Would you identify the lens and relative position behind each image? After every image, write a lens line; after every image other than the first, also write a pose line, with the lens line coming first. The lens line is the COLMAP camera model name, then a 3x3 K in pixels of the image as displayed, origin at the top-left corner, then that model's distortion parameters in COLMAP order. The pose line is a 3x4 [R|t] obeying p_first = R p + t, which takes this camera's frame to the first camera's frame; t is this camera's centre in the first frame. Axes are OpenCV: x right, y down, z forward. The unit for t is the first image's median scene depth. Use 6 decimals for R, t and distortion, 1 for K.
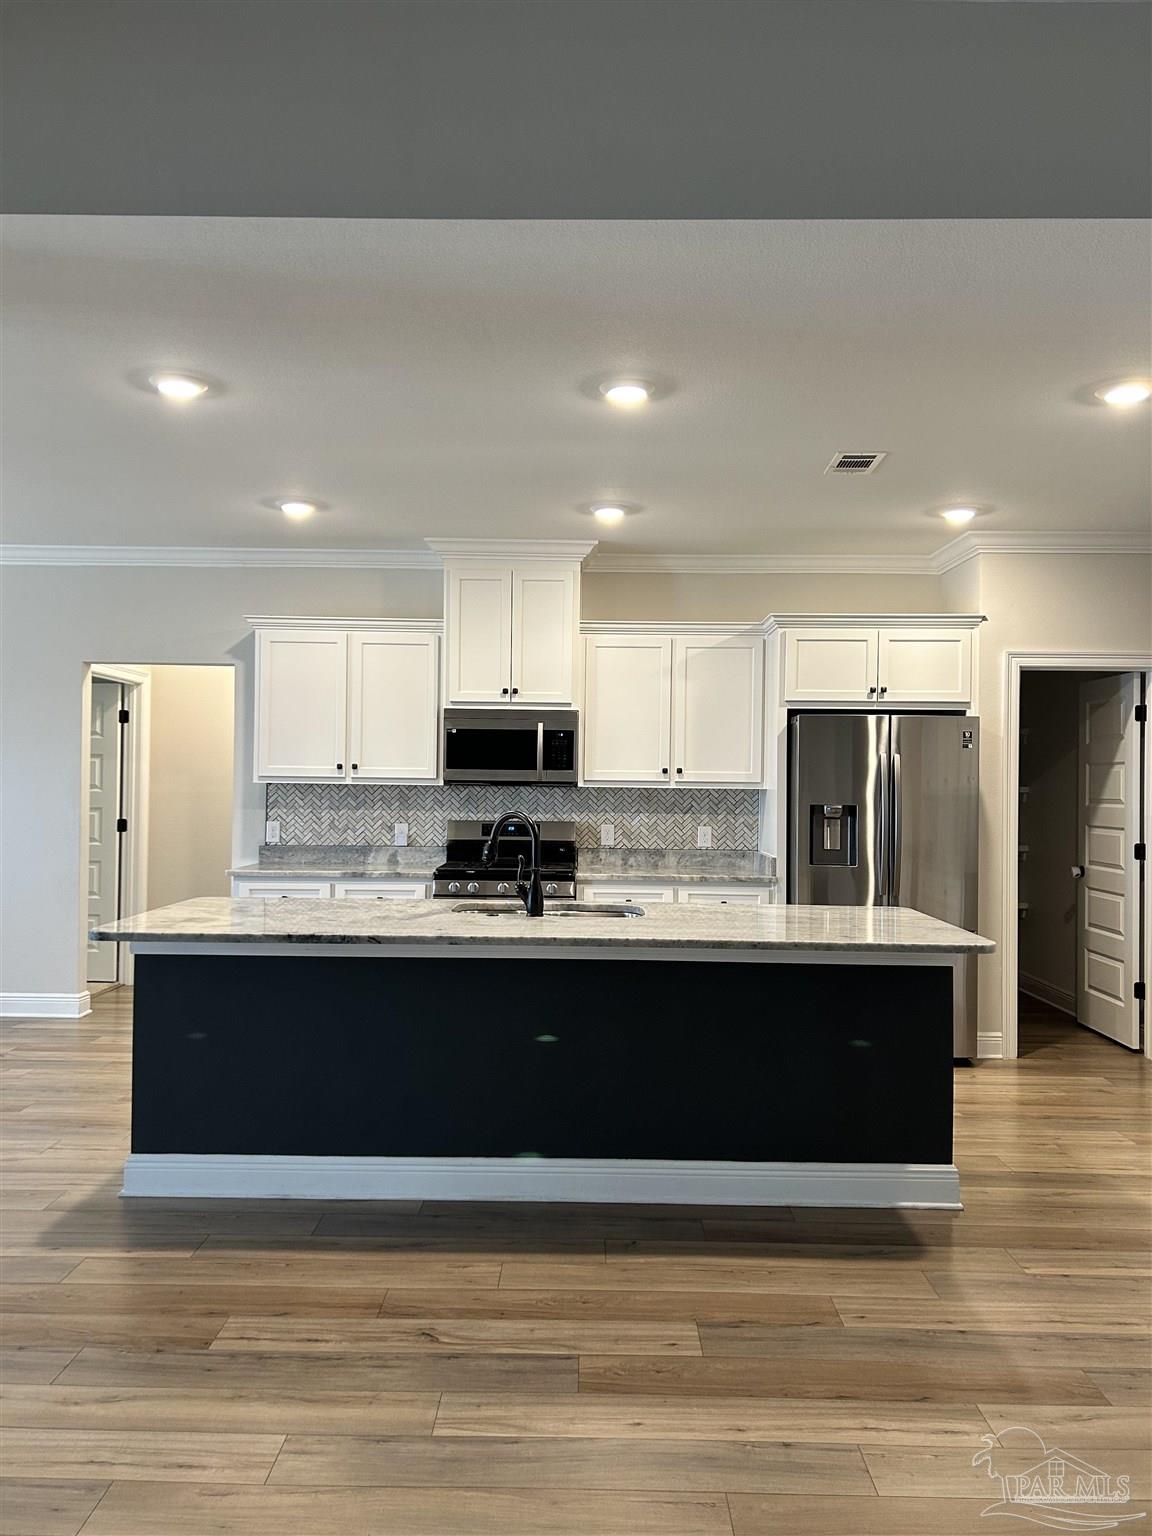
lens RADIAL K [[1137.6, 0, 575.9], [0, 1137.6, 784.1], [0, 0, 1]] dist [0.055898, -0.070982]
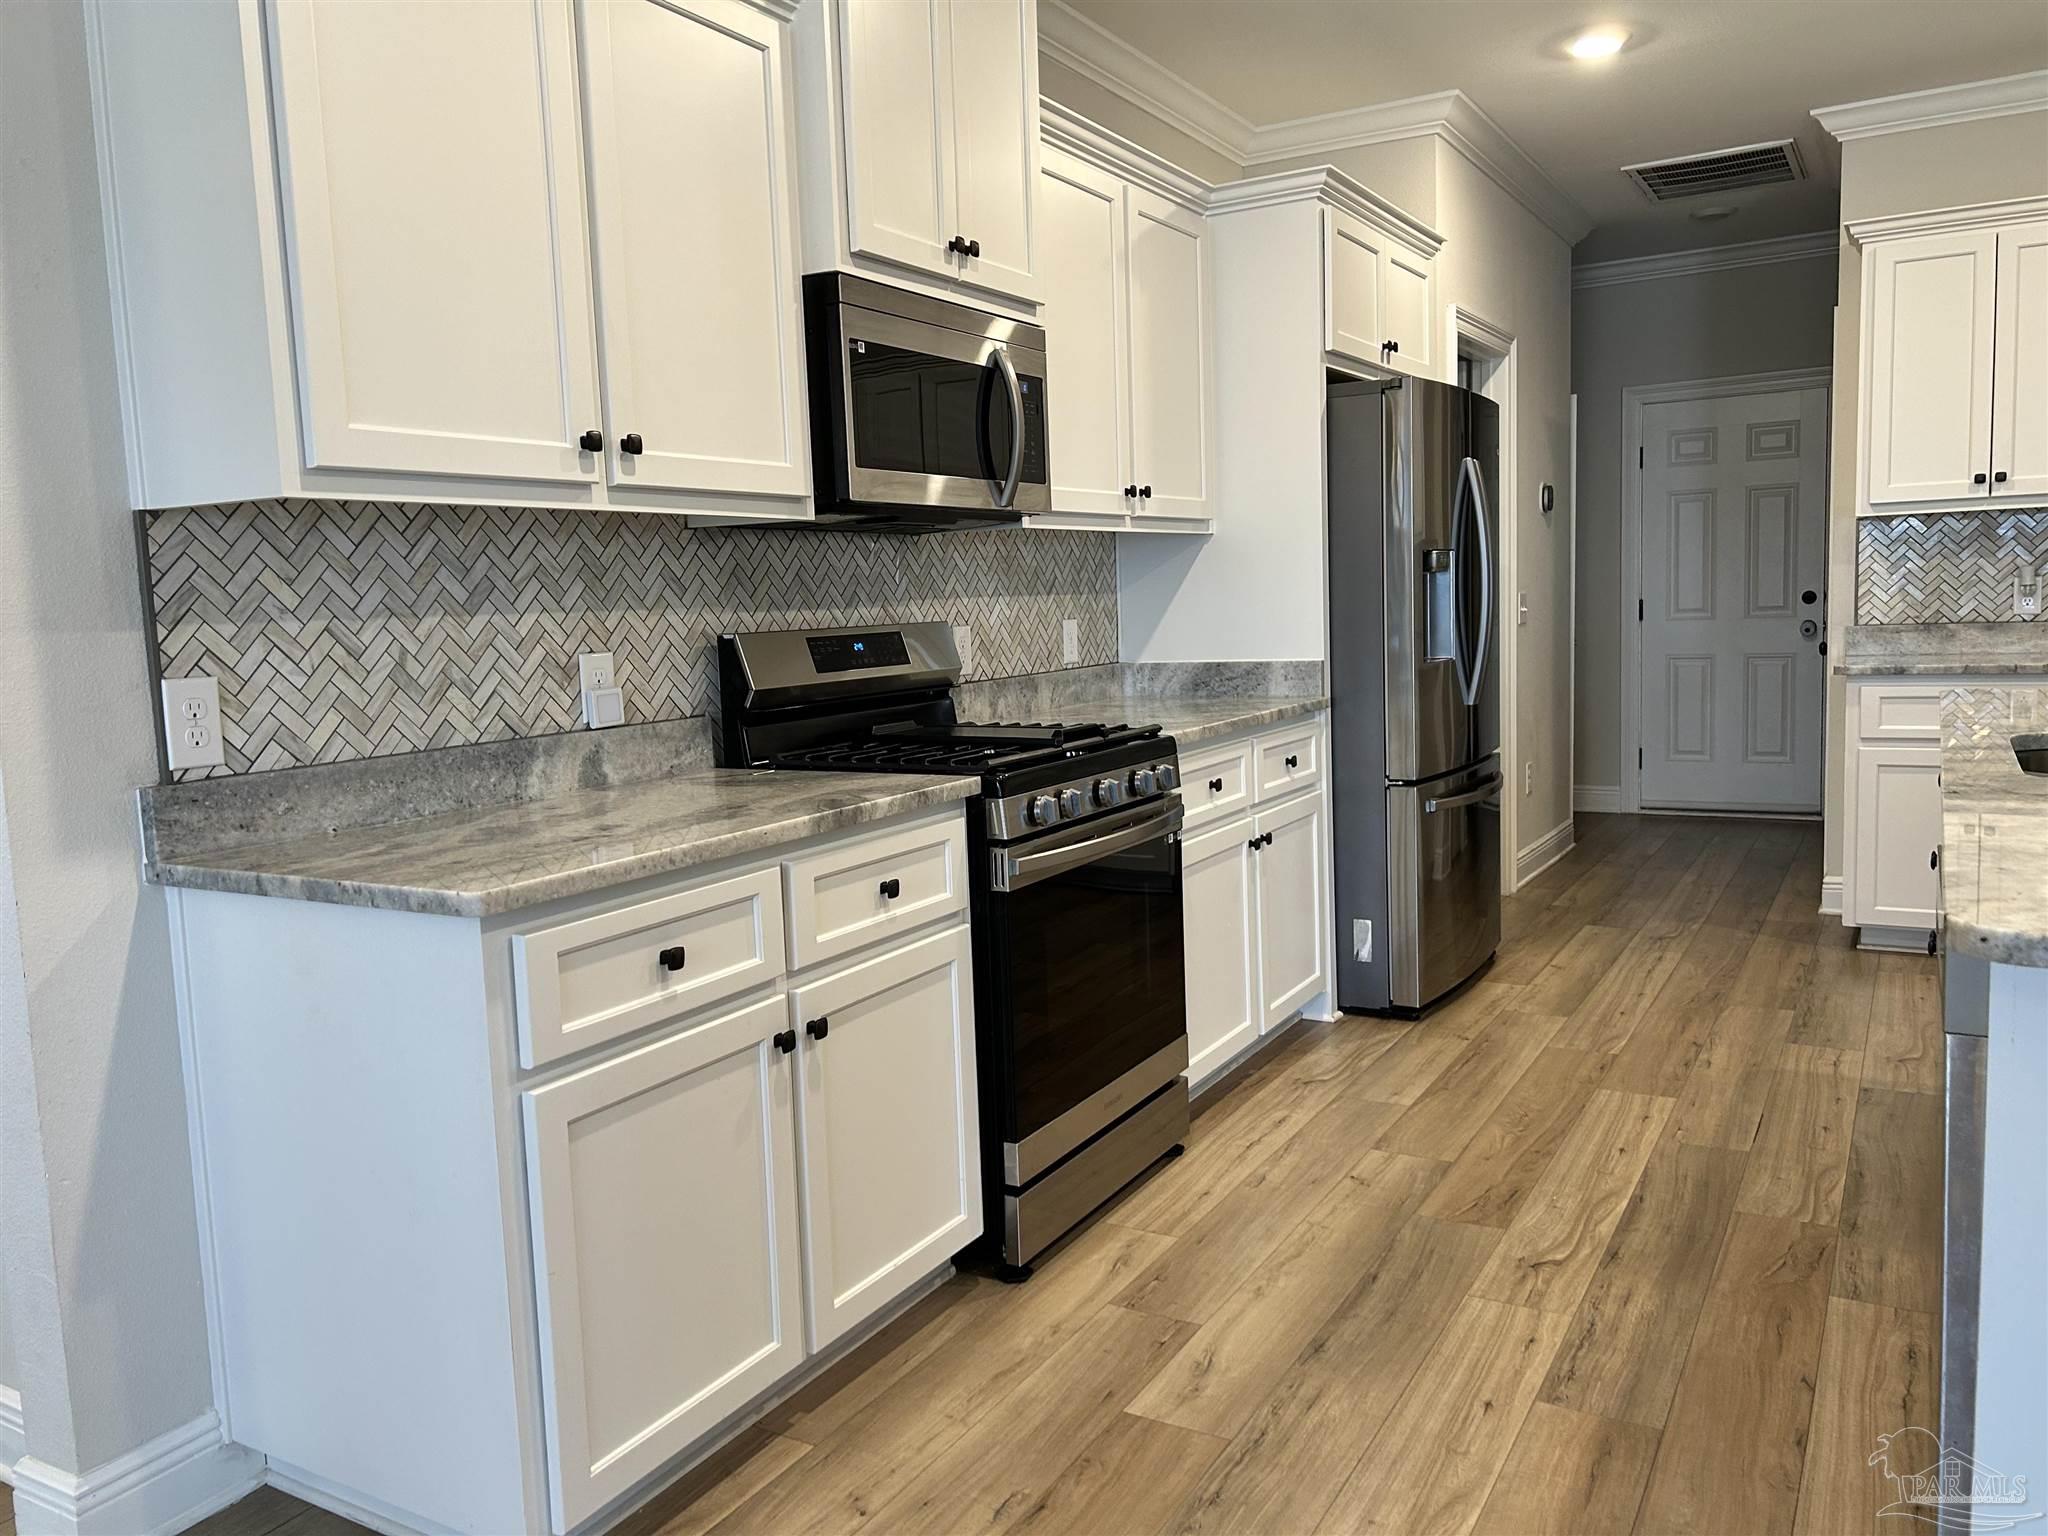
lens RADIAL K [[1516.8, 0, 998.2], [0, 1516.8, 783.0], [0, 0, 1]] dist [0.055898, -0.070982]
pose [[0.513602, -0.135303, 0.847293, -0.460795], [0.046792, 0.990436, 0.129798, 0.021427], [-0.856751, -0.027018, 0.515021, 0.715363]]
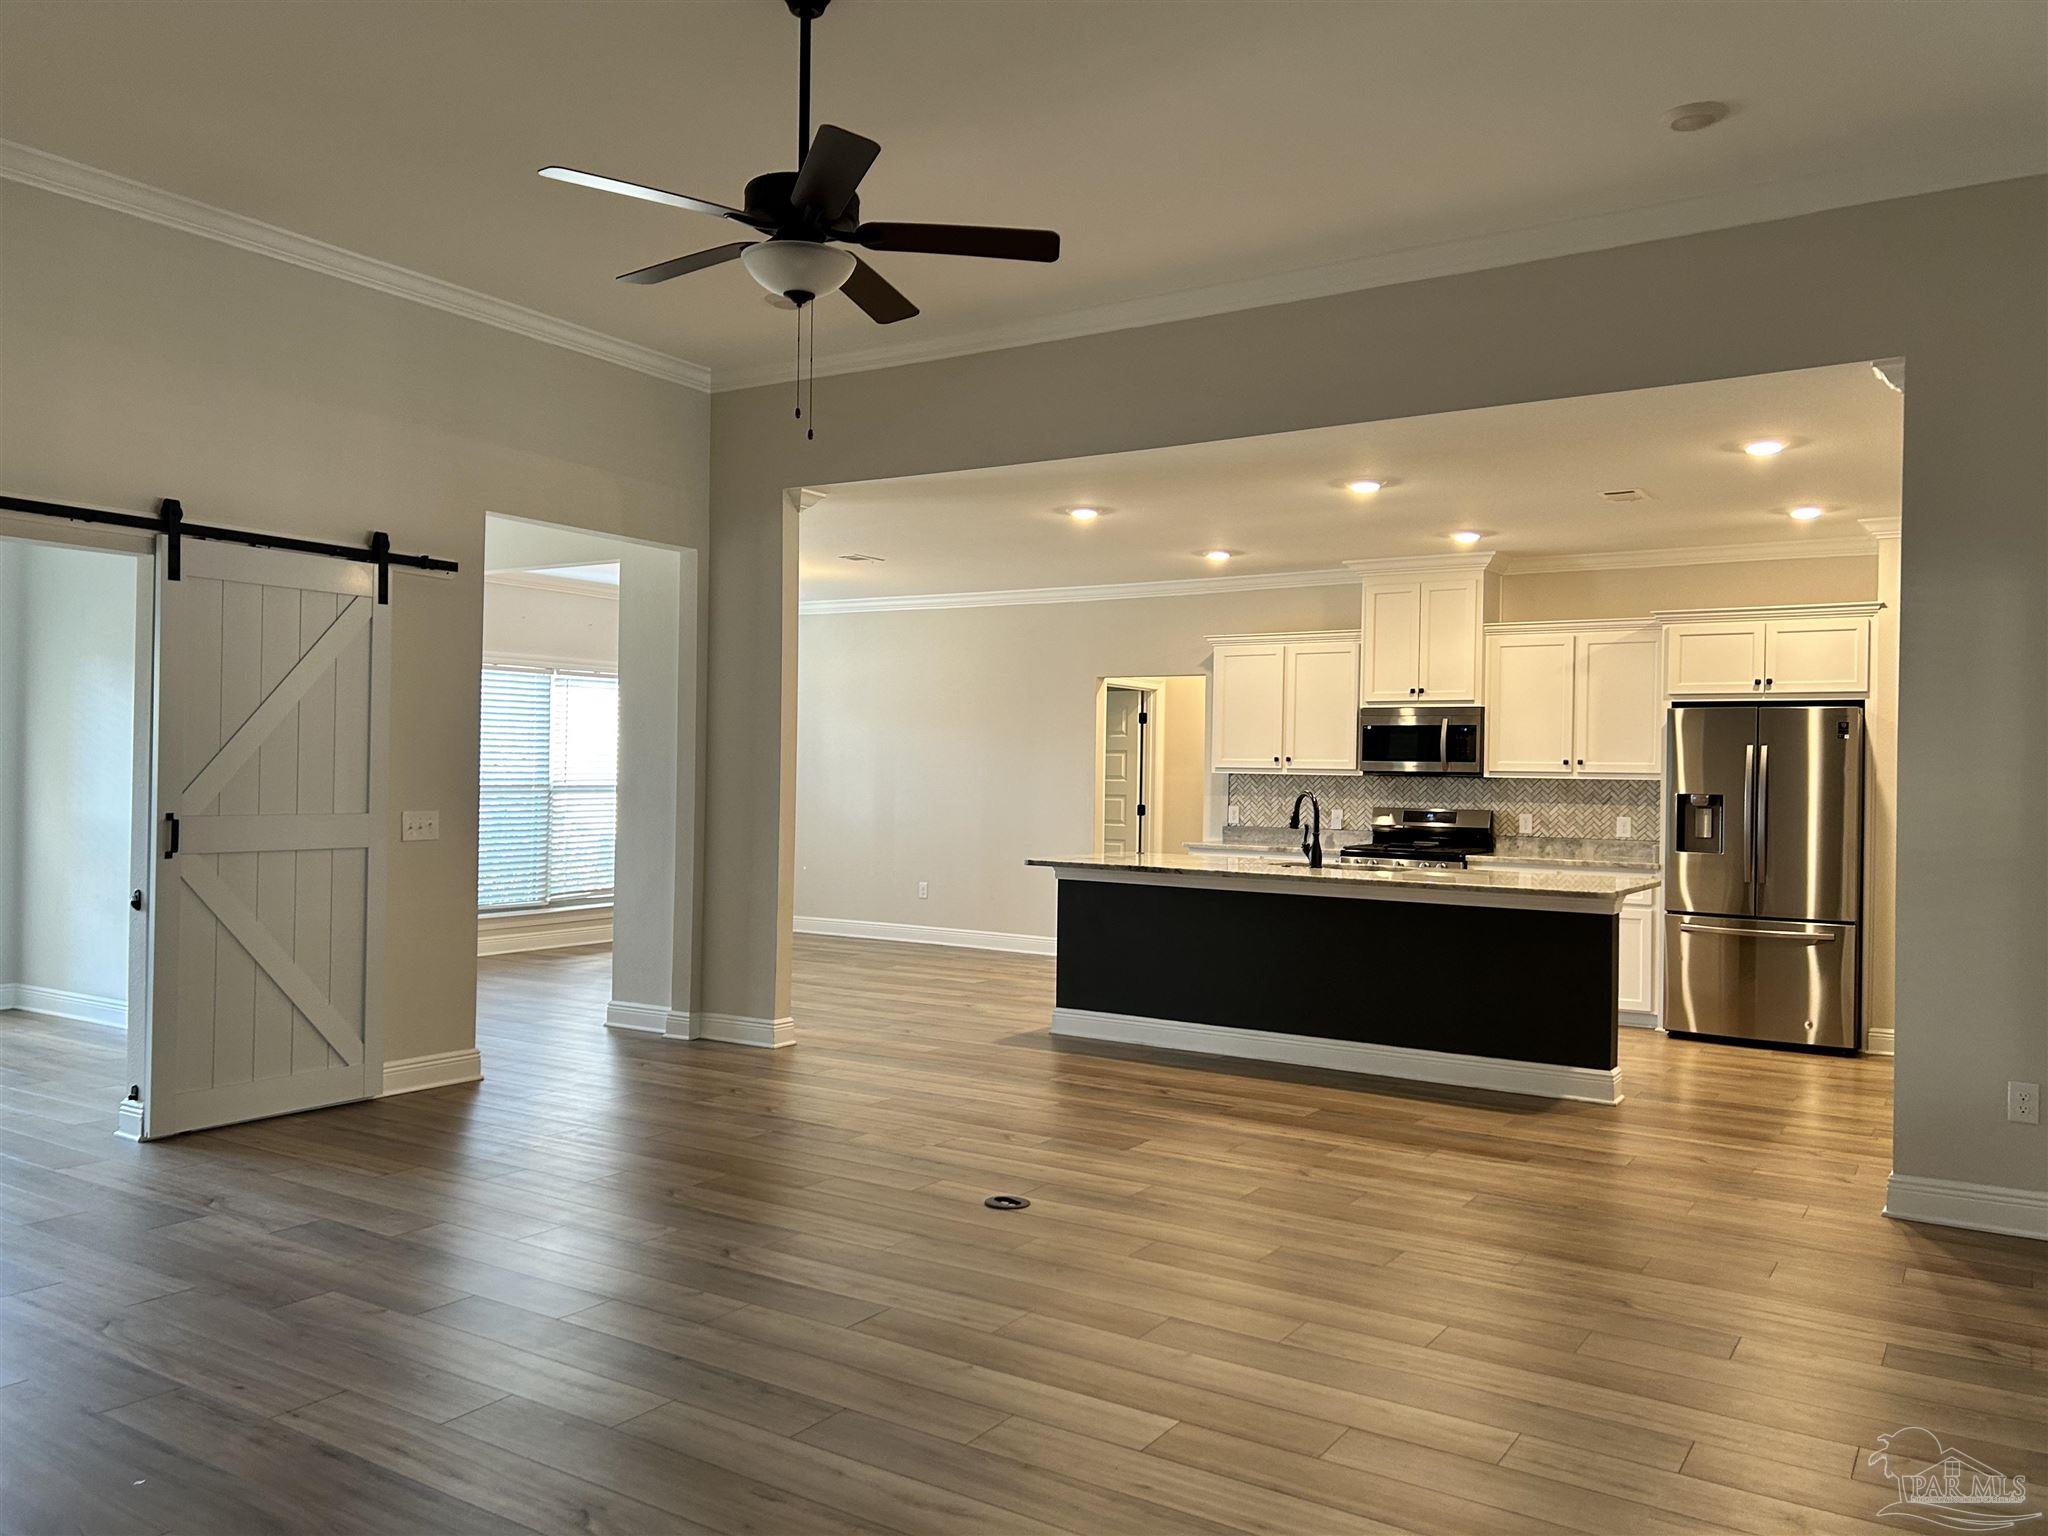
lens RADIAL K [[1516.8, 0, 1017.1], [0, 1516.8, 772.1], [0, 0, 1]] dist [0.055898, -0.070982]
pose [[0.840946, 0.002119, -0.541115, 0.405361], [-0.008860, 0.999912, -0.009854, 0.015429], [0.541046, 0.013081, 0.840891, -0.450932]]
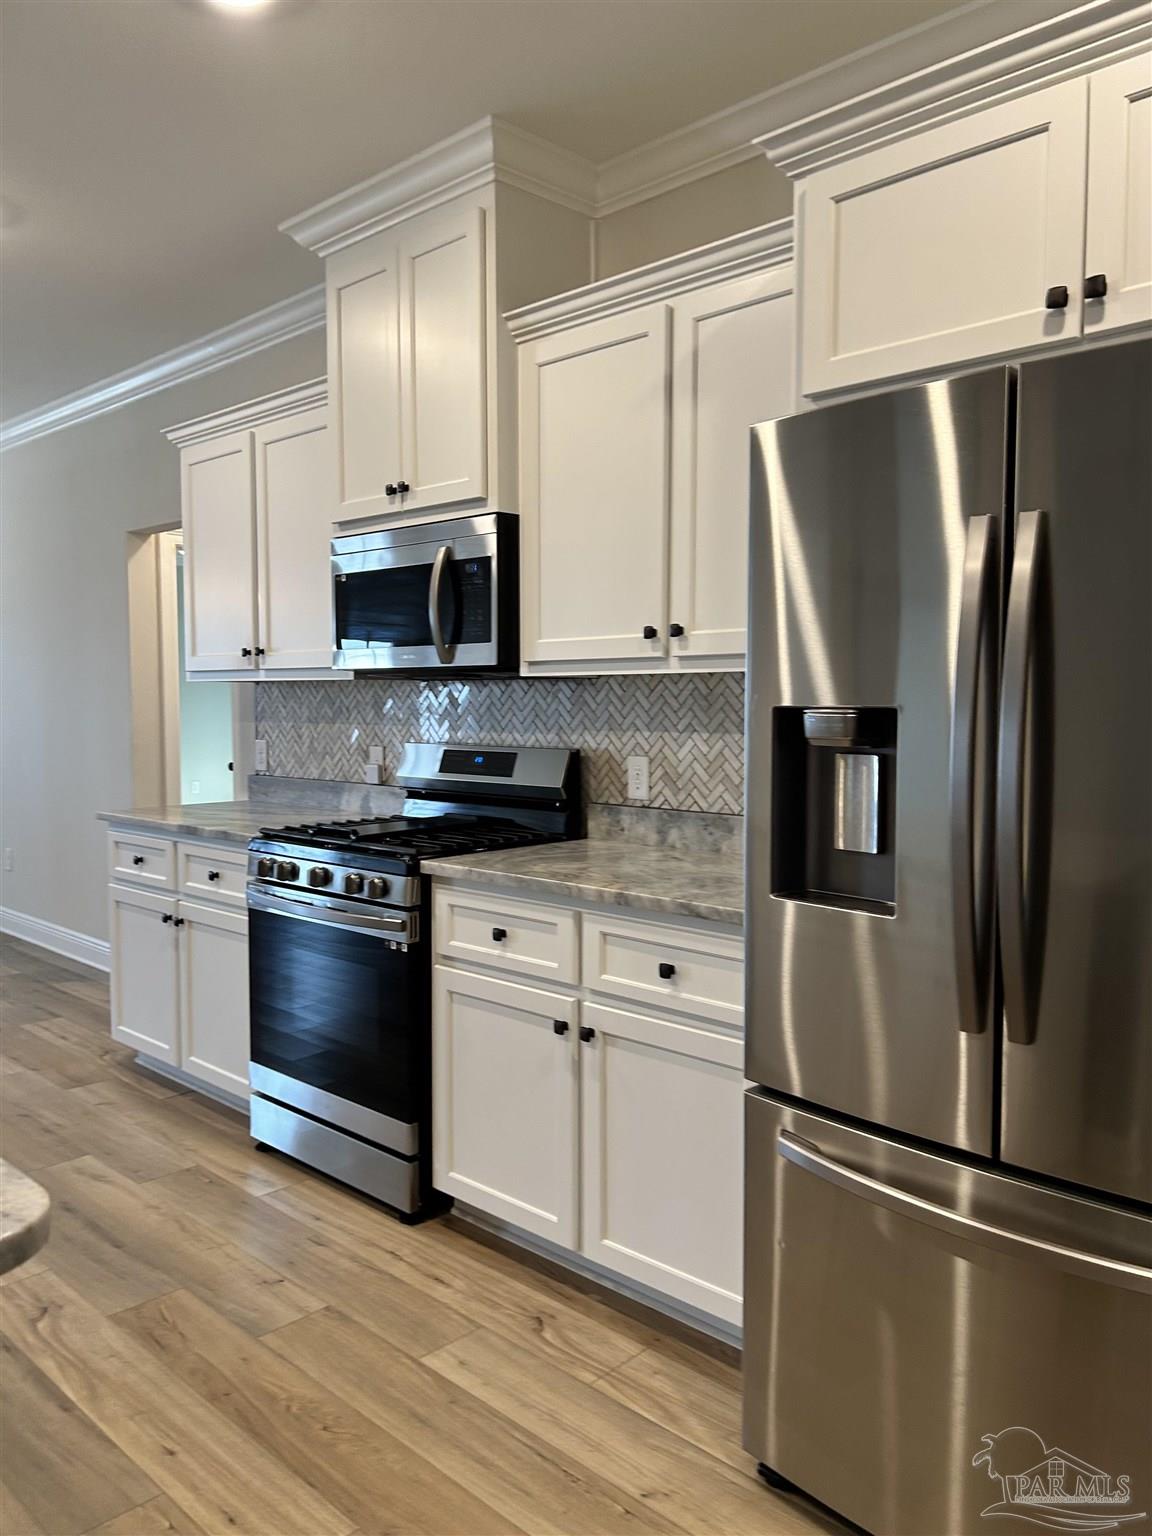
lens RADIAL K [[1137.6, 0, 565.1], [0, 1137.6, 773.5], [0, 0, 1]] dist [0.055898, -0.070982]
pose [[0.722303, 0.032932, -0.690792, 0.342041], [0.006874, 0.998474, 0.054787, 0.017061], [0.691542, -0.044321, 0.720975, 0.653700]]
